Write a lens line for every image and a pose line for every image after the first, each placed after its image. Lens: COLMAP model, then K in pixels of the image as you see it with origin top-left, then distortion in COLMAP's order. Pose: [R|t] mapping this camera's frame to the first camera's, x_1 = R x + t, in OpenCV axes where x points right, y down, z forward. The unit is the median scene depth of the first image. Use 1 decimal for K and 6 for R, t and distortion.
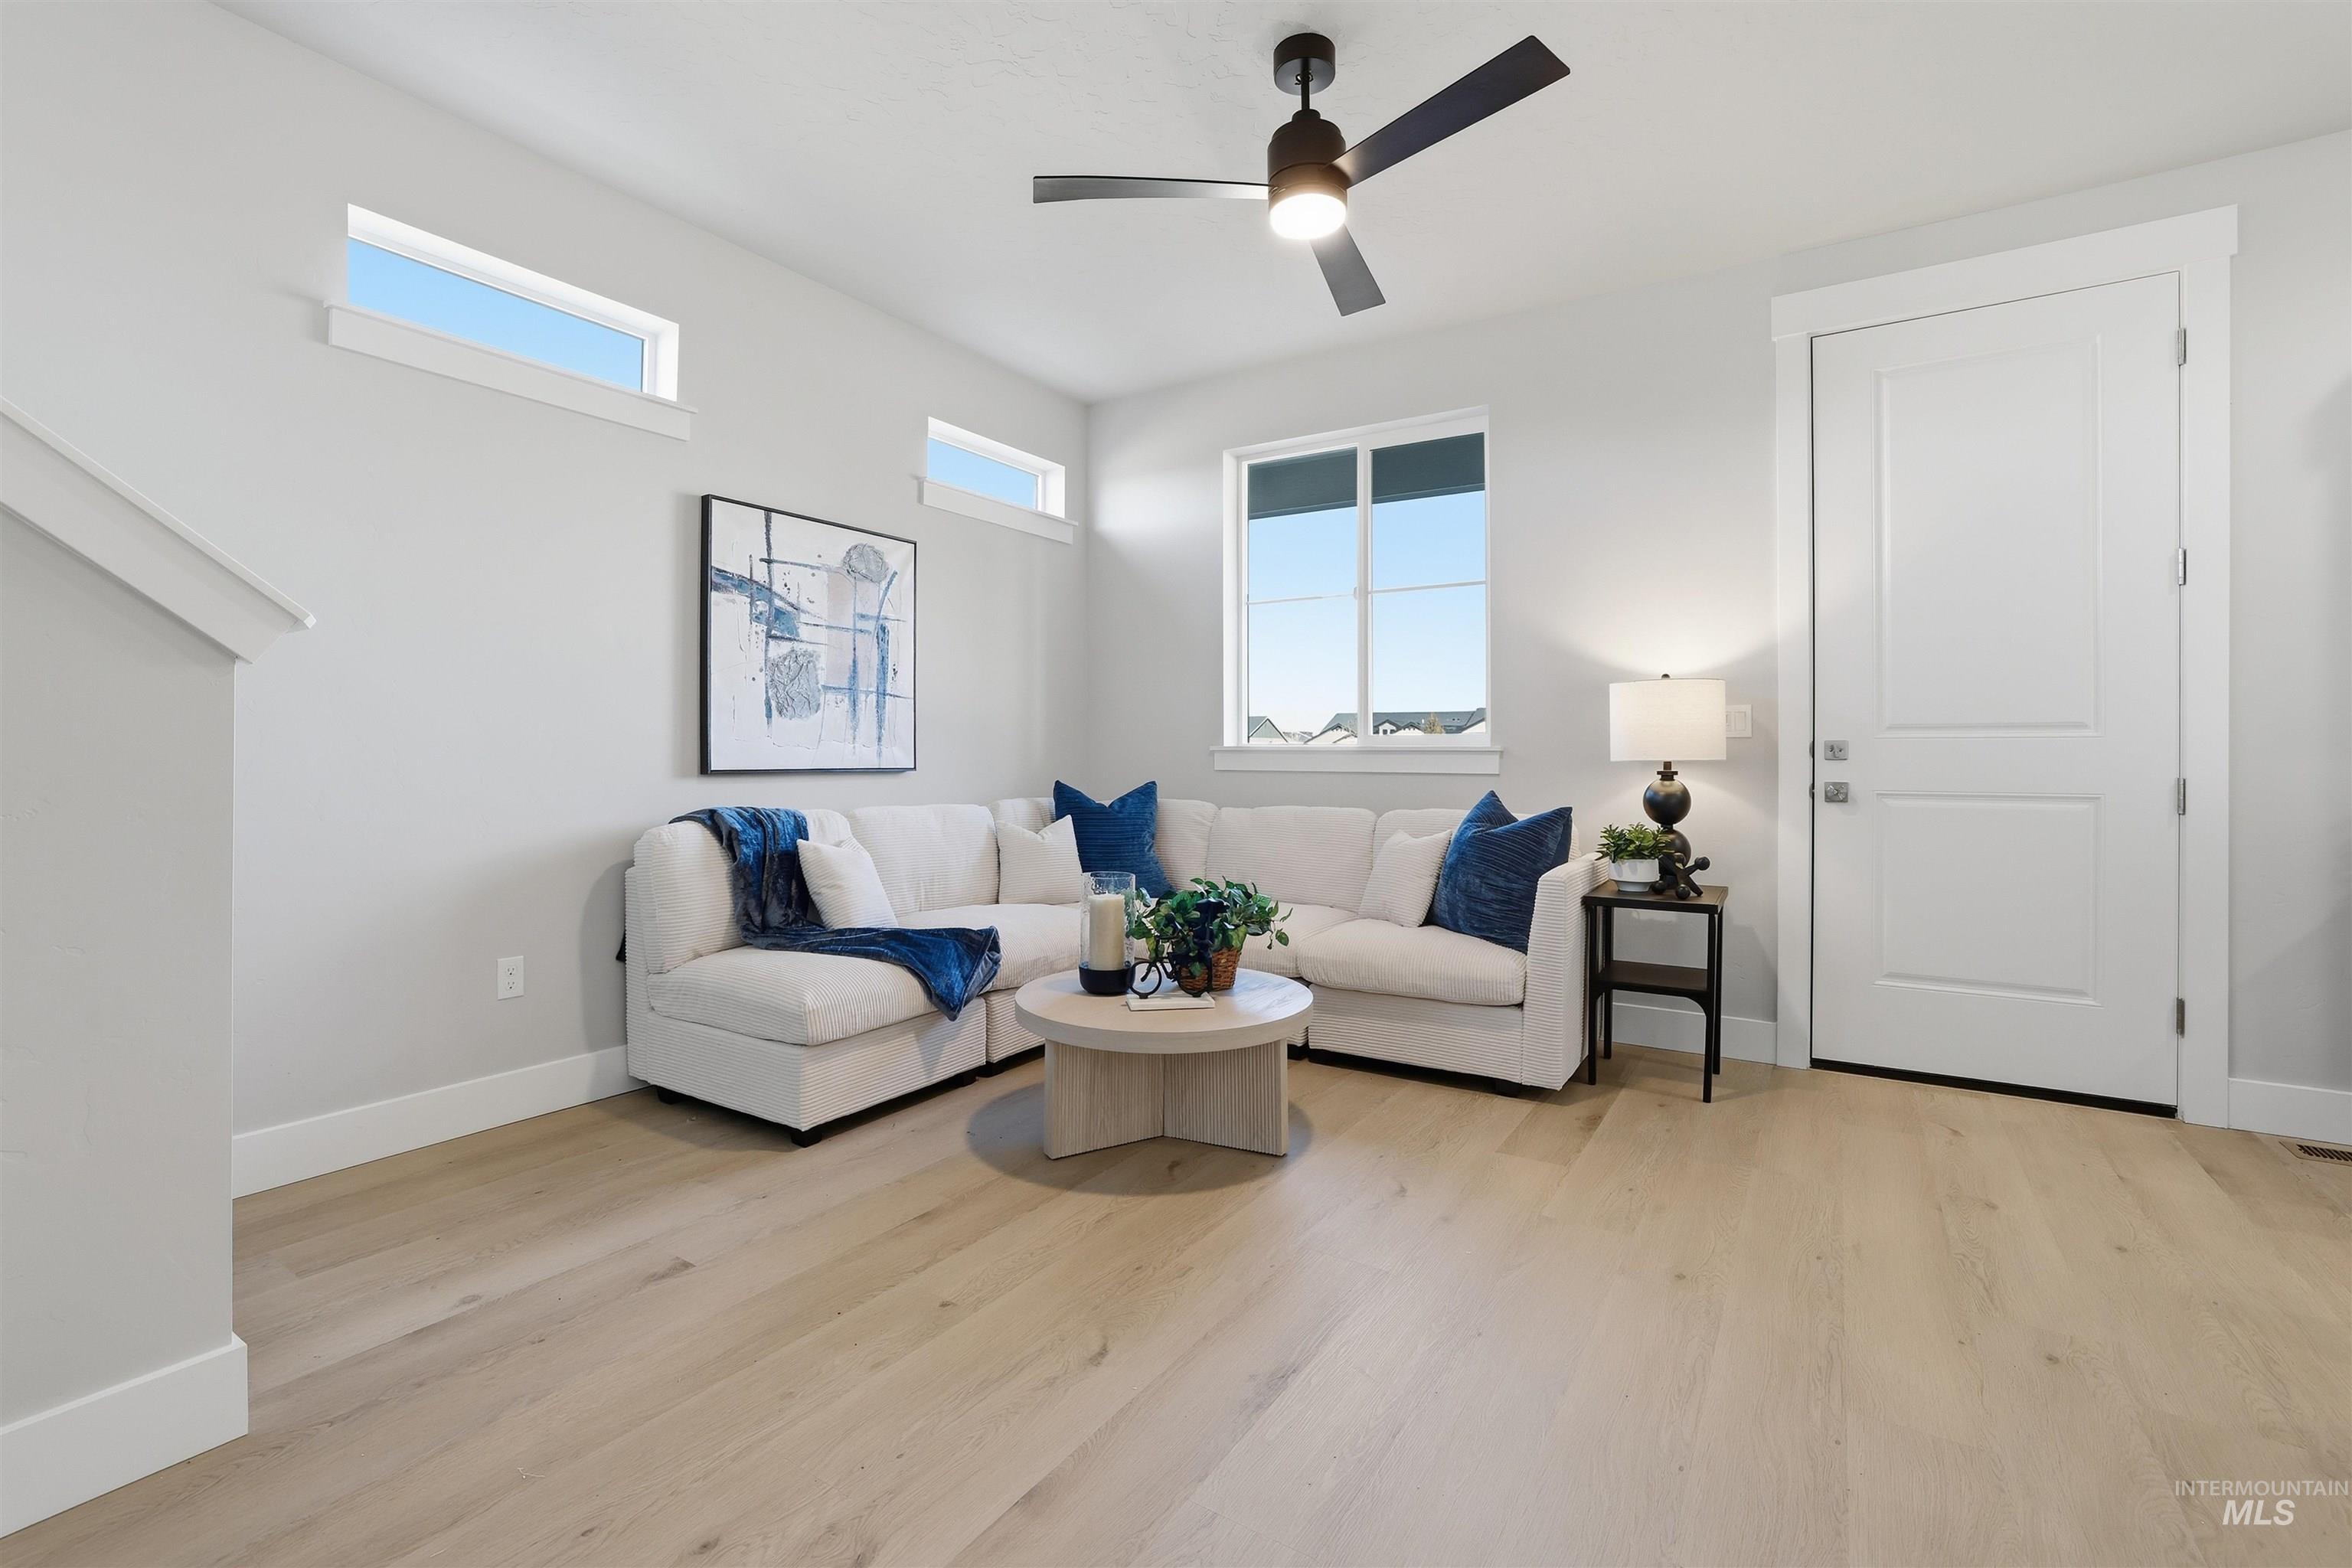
lens RADIAL K [[1031.4, 0, 1157.5], [0, 1031.4, 753.9], [0, 0, 1]] dist [-0.023327, 0.000714]
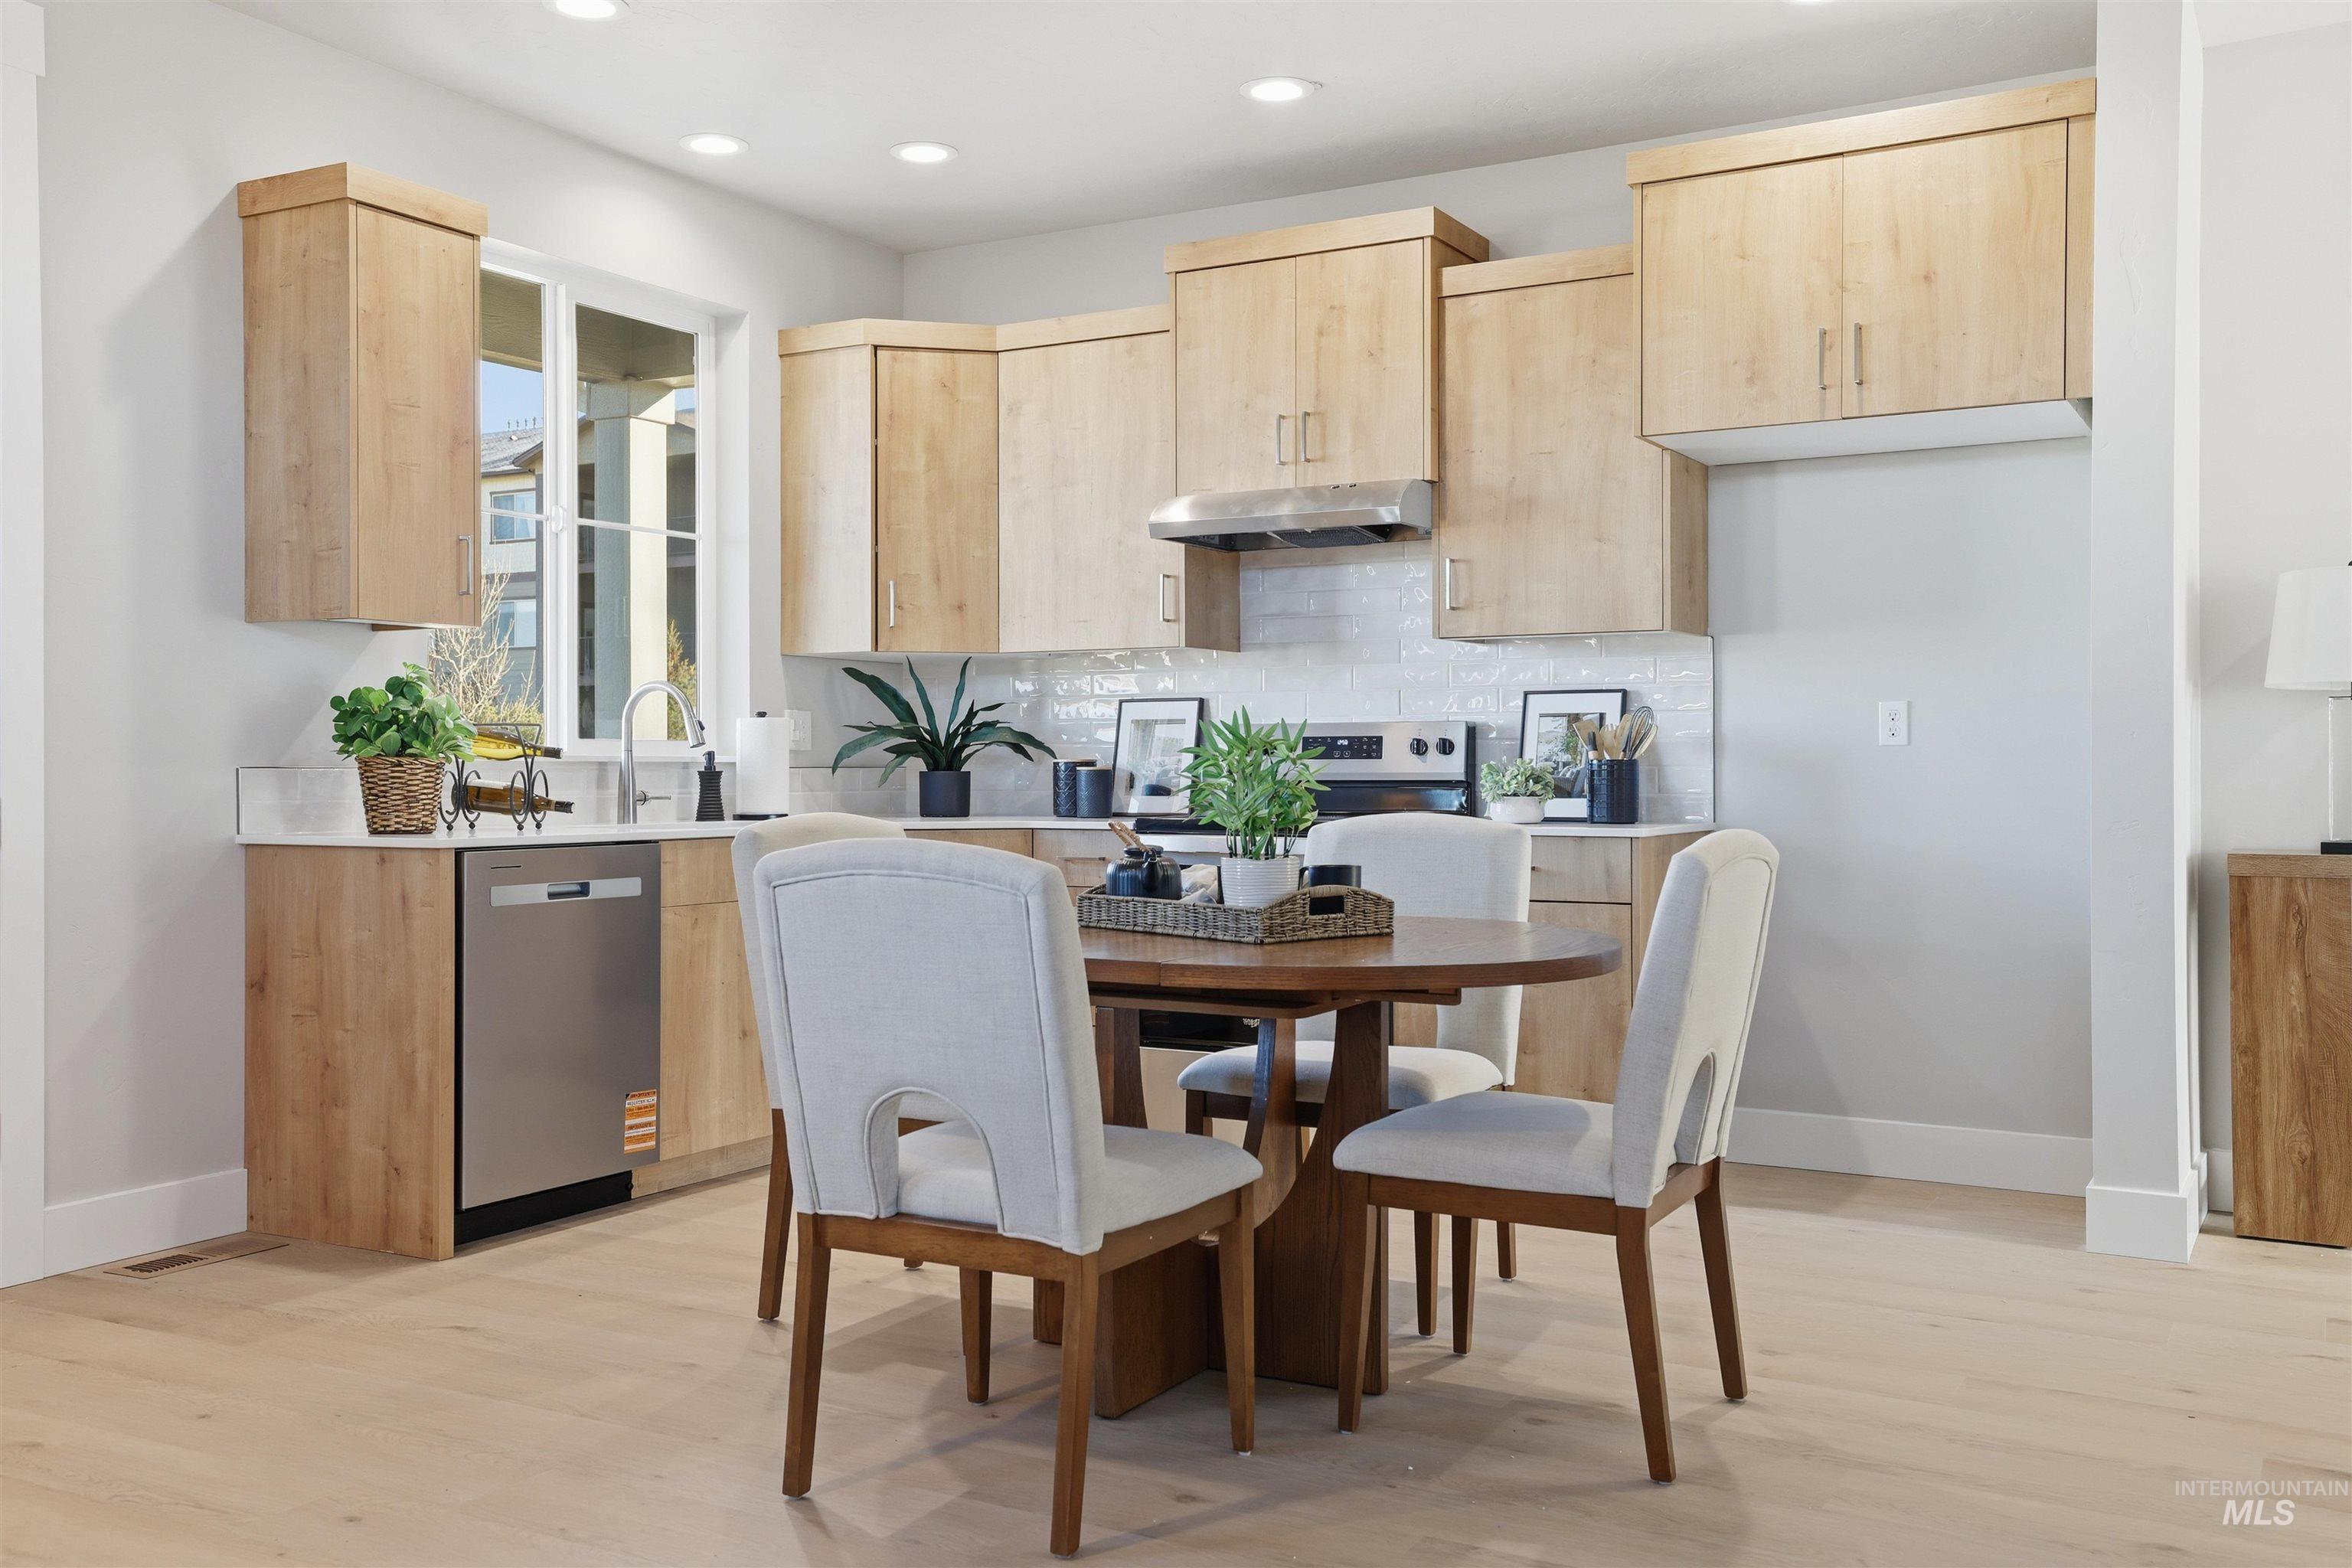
lens RADIAL K [[2063.1, 0, 1161.8], [0, 2063.1, 750.8], [0, 0, 1]] dist [0.058278, 0.012749]
pose [[-0.062973, 0.003068, 0.998011, -0.422817], [0.001484, 0.999994, -0.002981, -0.002896], [-0.998014, 0.001294, -0.062977, 0.233733]]
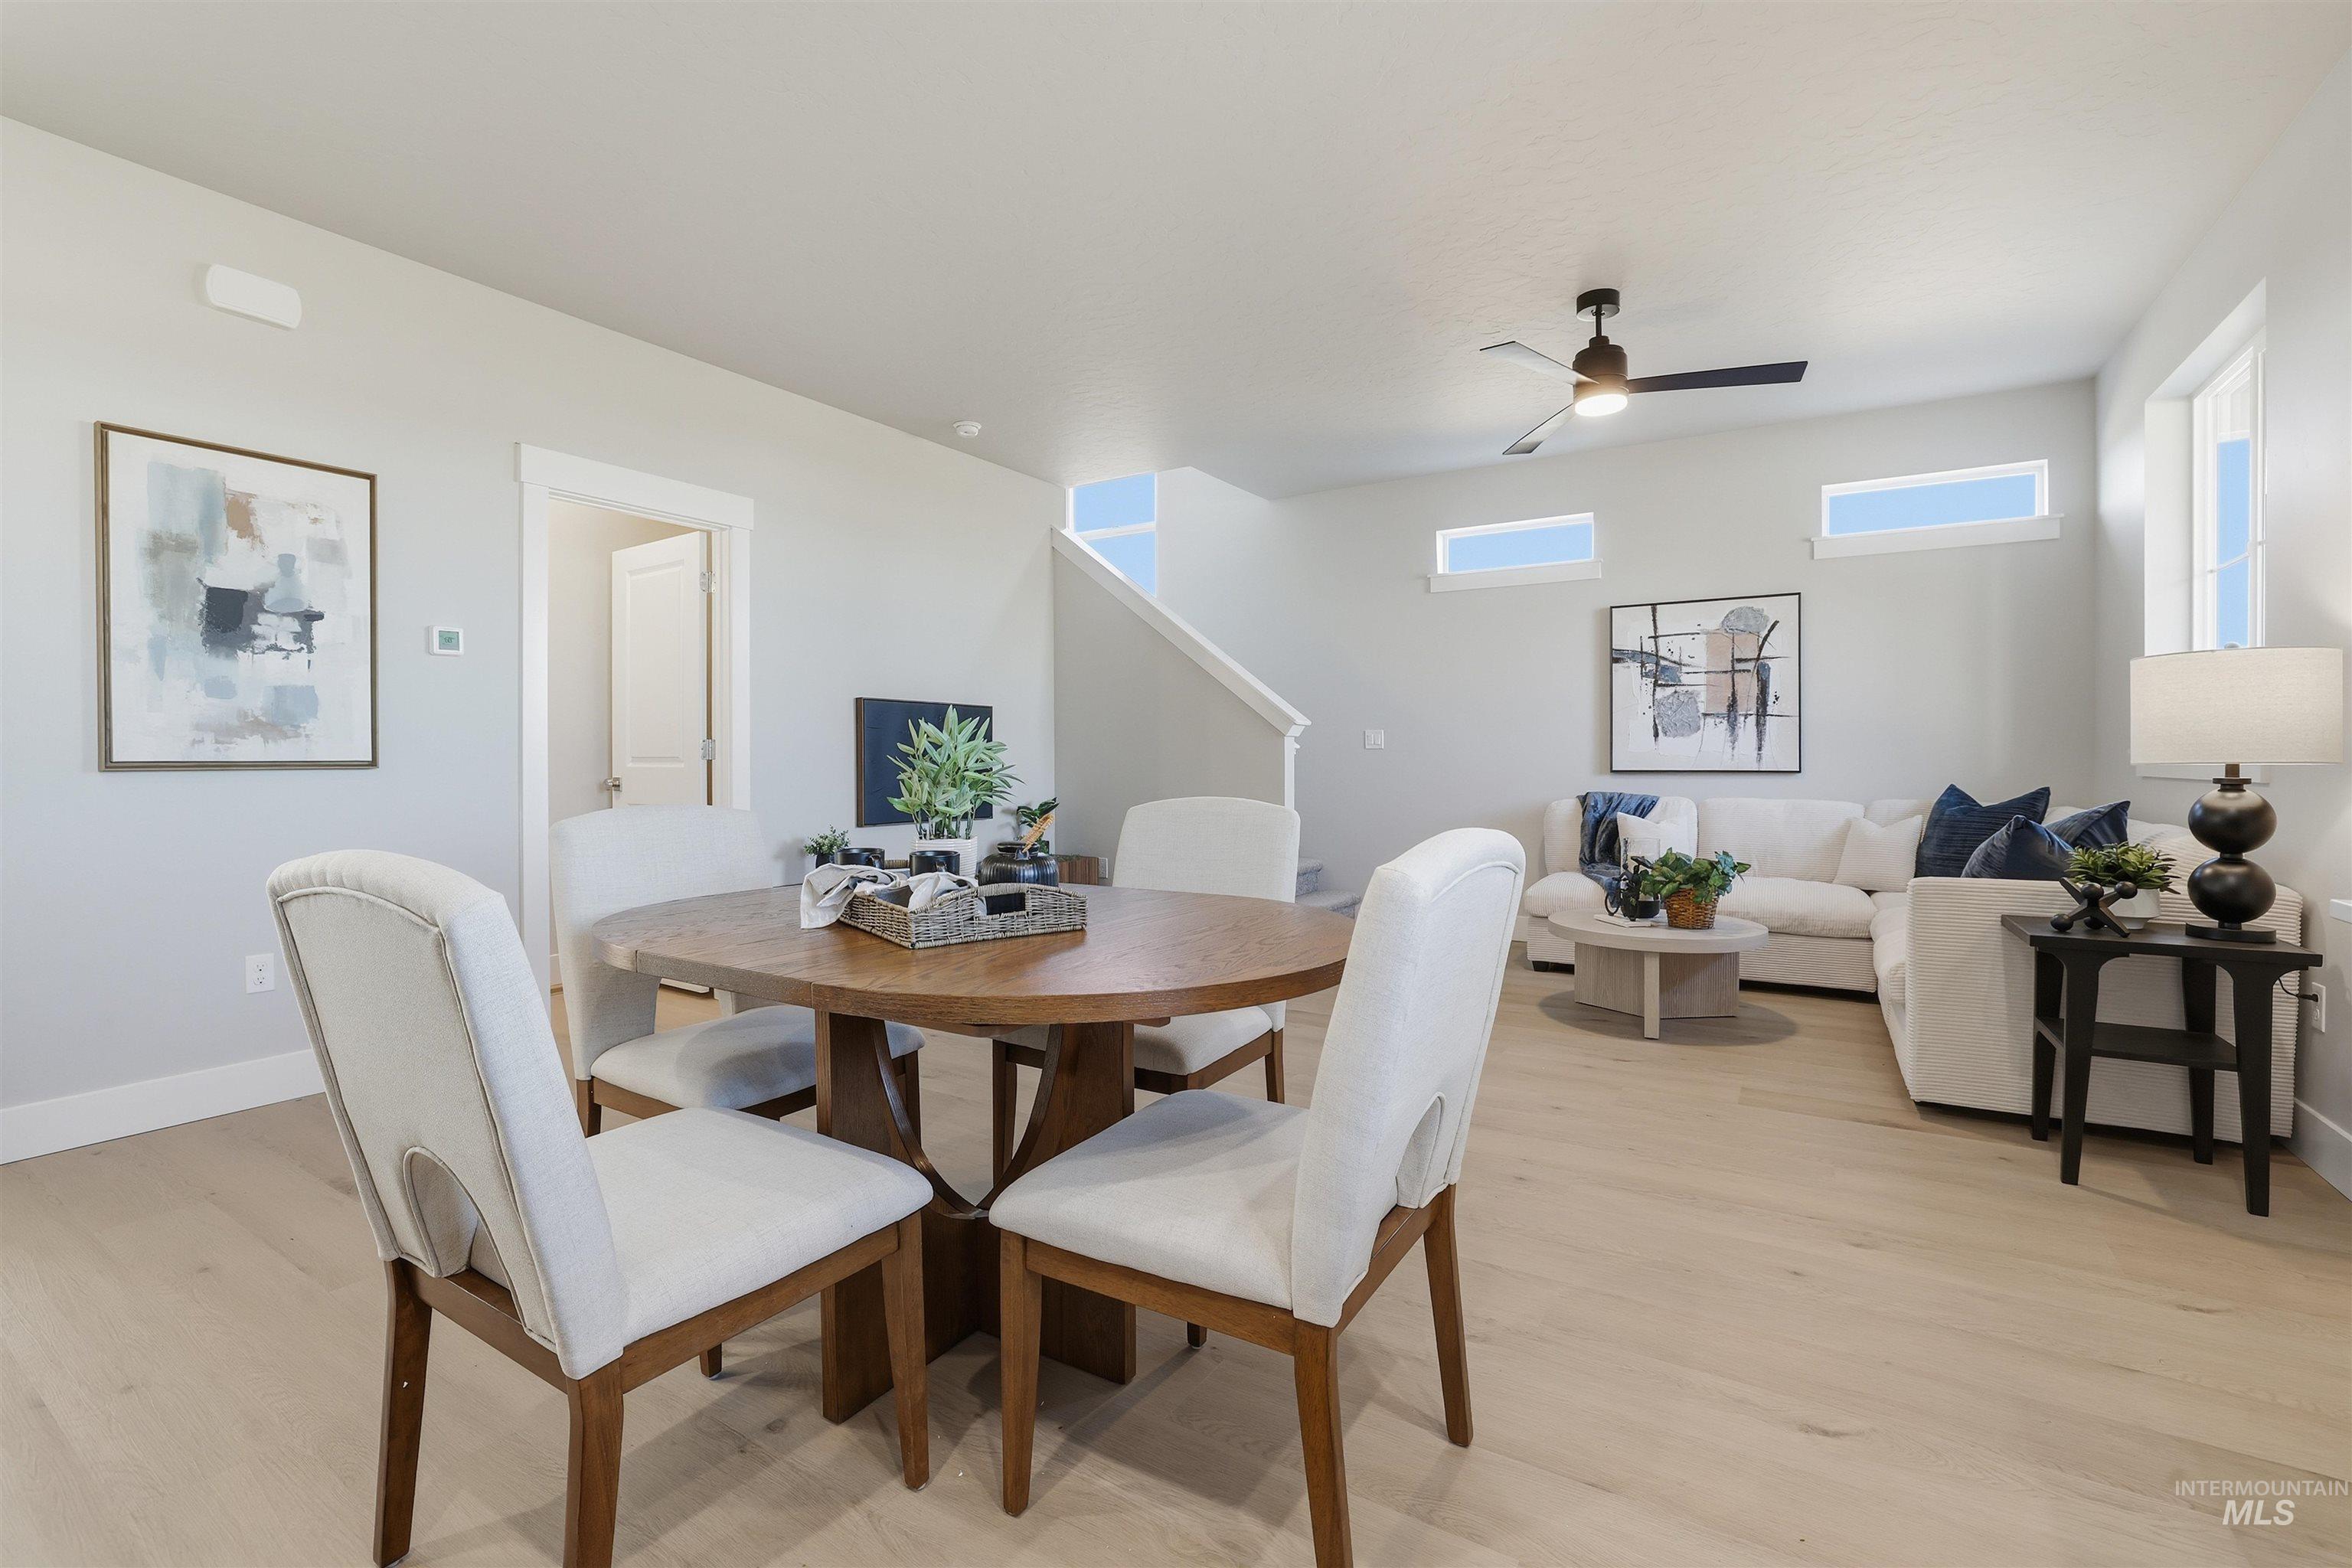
lens RADIAL K [[1024.2, 0, 1163.0], [0, 1024.2, 774.6], [0, 0, 1]] dist [-0.033968, 0.010014]
pose [[0.009366, 0.008314, -0.999922, 1.192020], [0.002276, 0.999963, 0.008336, 0.006755], [0.999954, -0.002354, 0.009347, 0.243061]]
